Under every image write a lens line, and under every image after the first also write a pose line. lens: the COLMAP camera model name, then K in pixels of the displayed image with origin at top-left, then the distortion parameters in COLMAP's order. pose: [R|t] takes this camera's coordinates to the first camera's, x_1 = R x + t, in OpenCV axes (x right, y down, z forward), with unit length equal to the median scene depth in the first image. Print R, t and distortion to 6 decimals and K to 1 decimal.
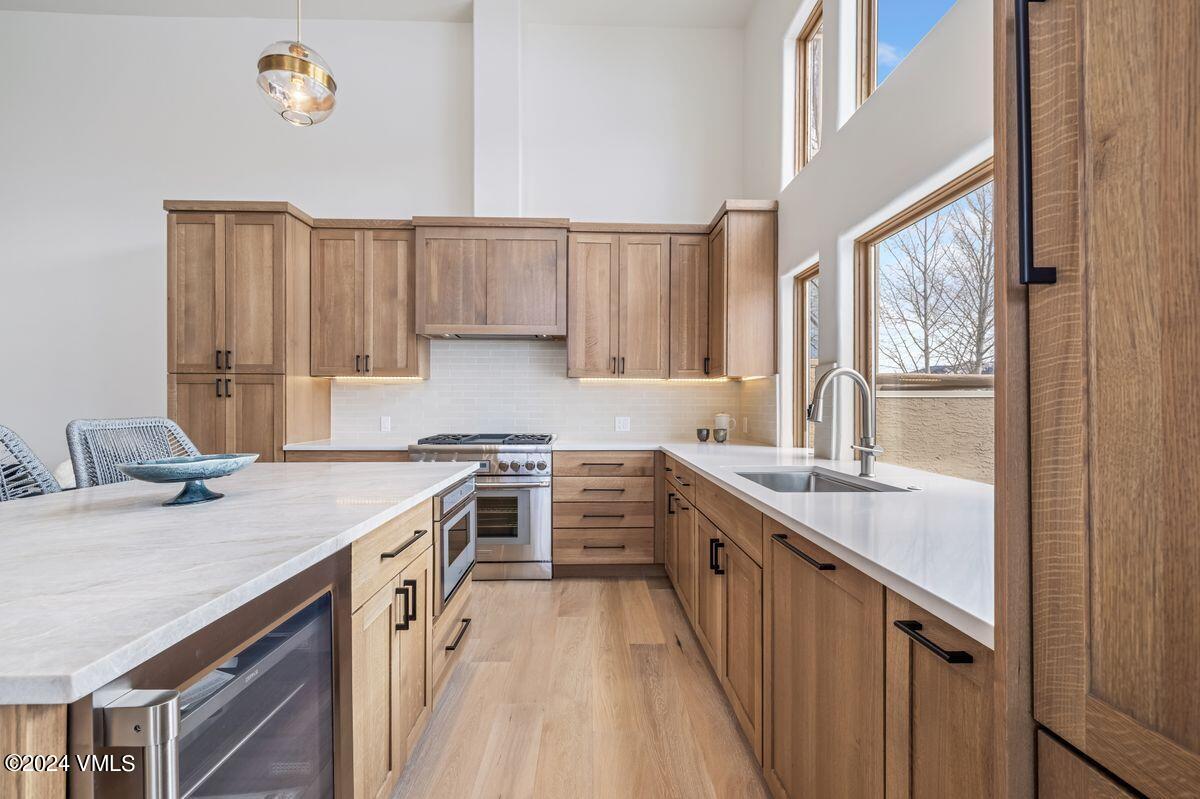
lens RADIAL K [[515.7, 0, 603.7], [0, 515.7, 403.8], [0, 0, 1]] dist [-0.000032, -0.000002]
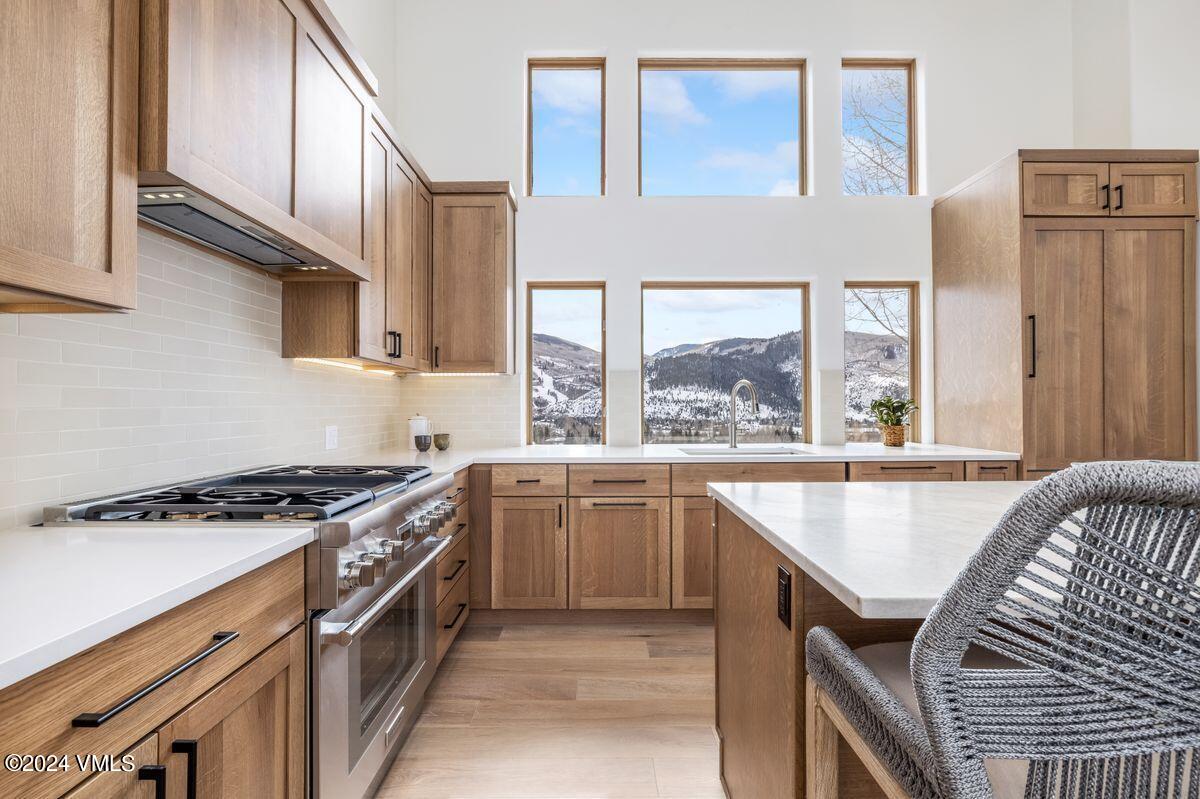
lens RADIAL K [[558.8, 0, 598.0], [0, 558.8, 401.4], [0, 0, 1]] dist [-0.005656, 0.000394]
pose [[0.027818, 0.004443, 0.999603, -0.677277], [0.004398, 0.999980, -0.004567, 0.000685], [-0.999603, 0.004523, 0.027798, 0.738462]]
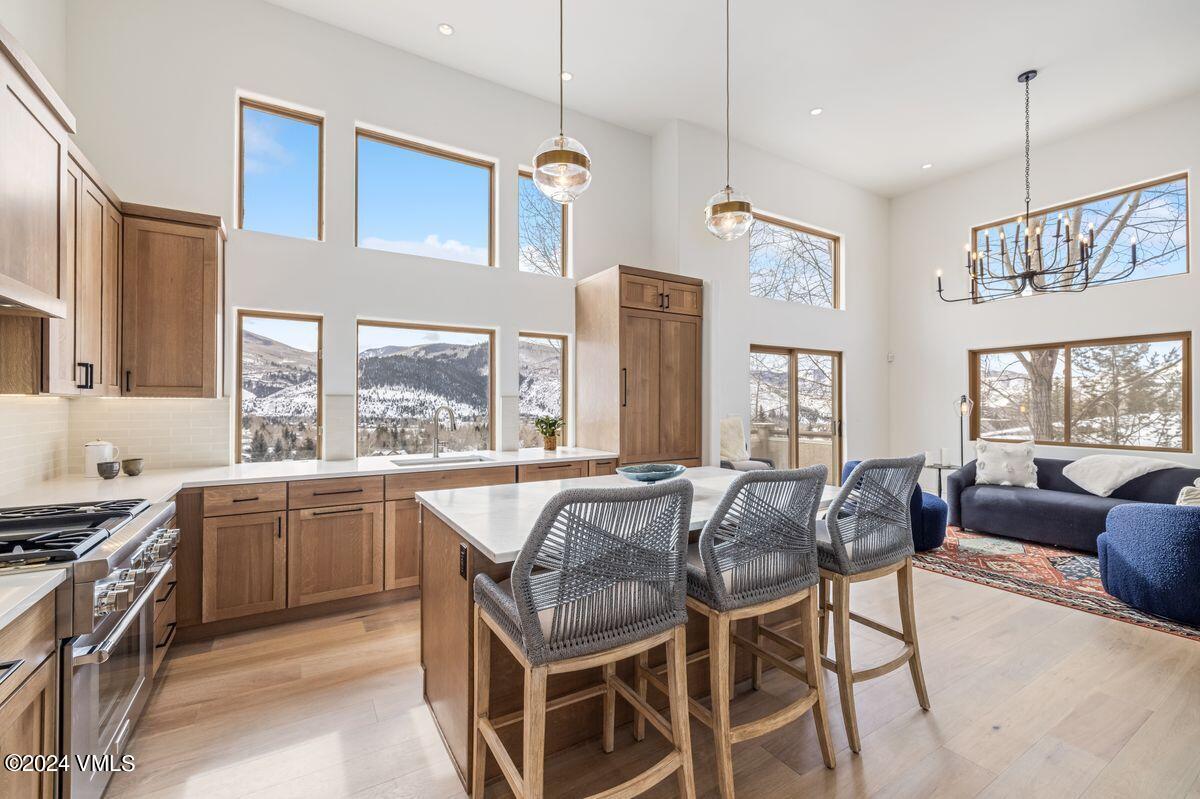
lens RADIAL K [[499.9, 0, 597.1], [0, 499.9, 401.3], [0, 0, 1]] dist [0.000620, 0.000610]
pose [[-0.494946, 0.001859, 0.868922, -0.838750], [-0.000862, 0.999996, -0.002630, -0.042724], [-0.868923, -0.002051, -0.494943, 0.769110]]
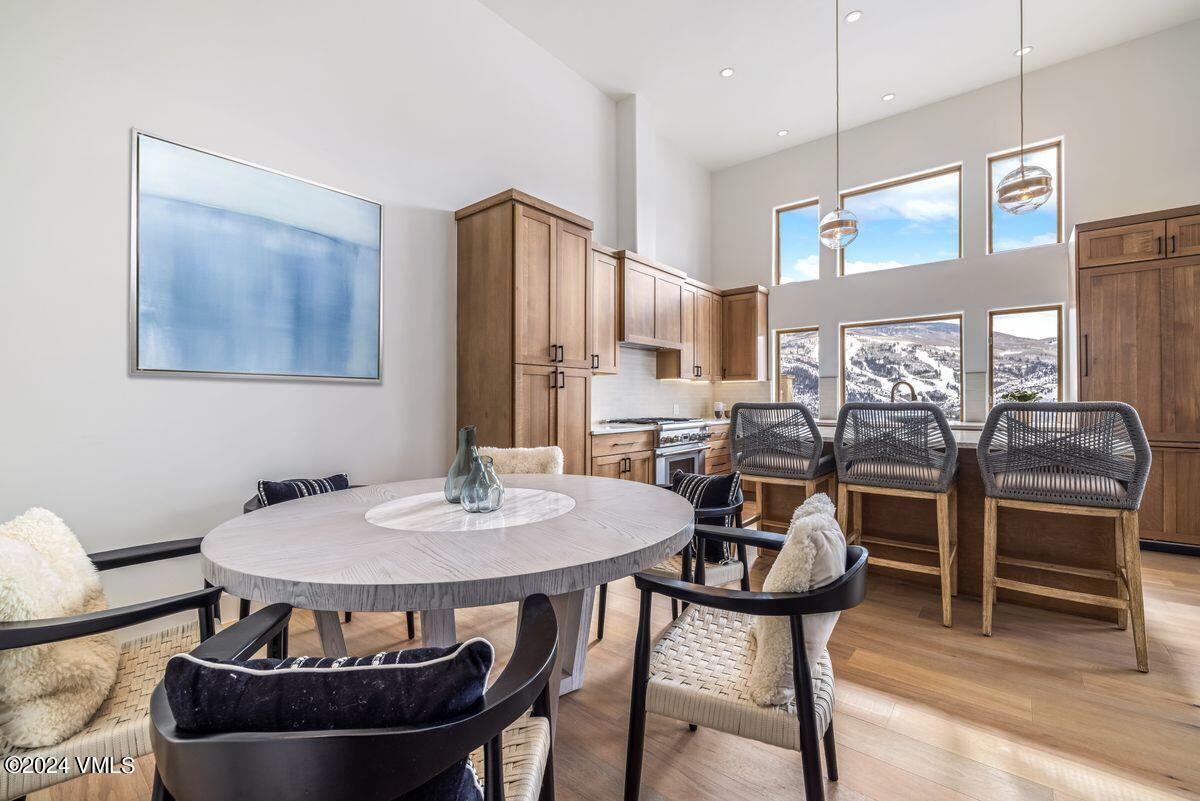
lens RADIAL K [[509.0, 0, 600.0], [0, 509.0, 400.5], [0, 0, 1]] dist [0.001371, 0.000486]
pose [[0.658720, -0.003180, 0.752381, -1.354230], [0.004439, 0.999990, 0.000340, 0.011720], [-0.752375, 0.003116, 0.658728, 0.211896]]
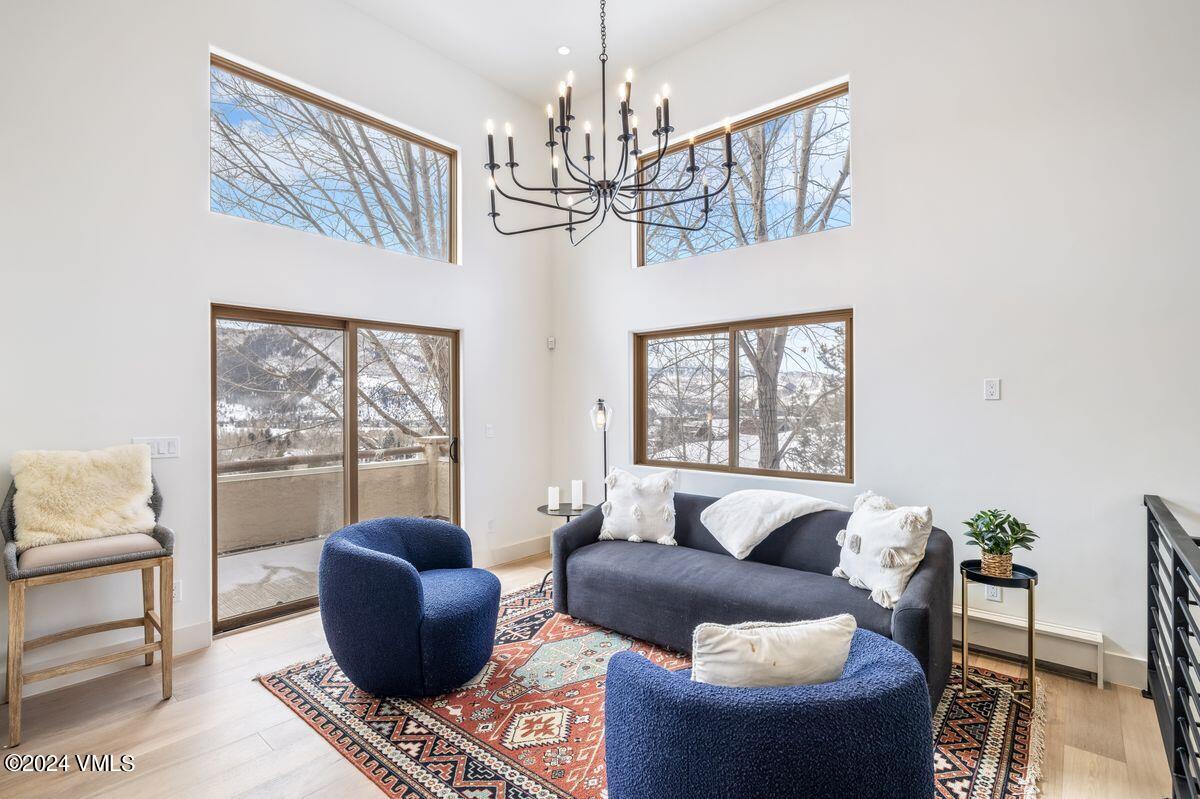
lens RADIAL K [[558.8, 0, 598.0], [0, 558.8, 401.4], [0, 0, 1]] dist [-0.005656, 0.000394]
pose [[-0.738158, 0.002374, 0.674624, -0.813533], [0.001794, 0.999997, -0.001556, -0.059945], [-0.674626, 0.000062, -0.738160, -0.138268]]
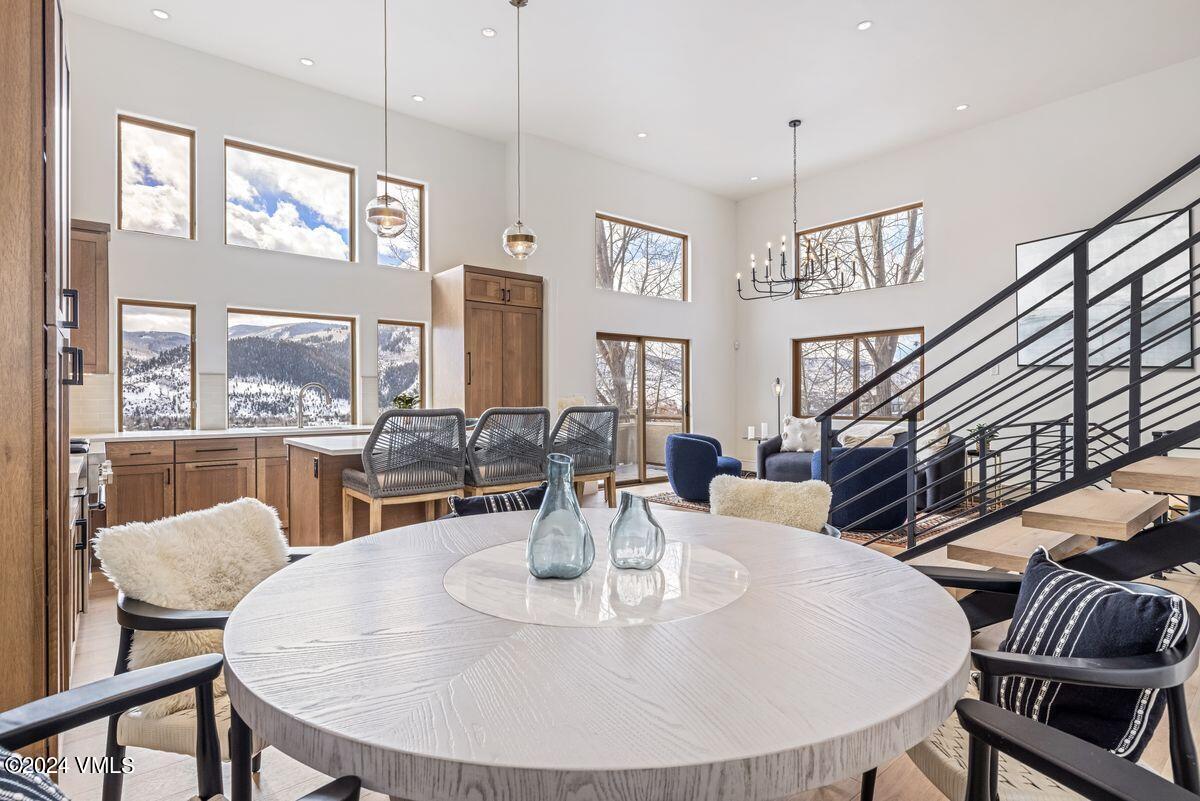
lens RADIAL K [[600.6, 0, 598.7], [0, 600.6, 401.1], [0, 0, 1]] dist [-0.004561, -0.000287]
pose [[-0.614178, -0.003535, 0.789160, -1.373328], [0.003108, 0.999971, 0.006899, 0.000482], [-0.789162, 0.006690, -0.614149, 0.870400]]
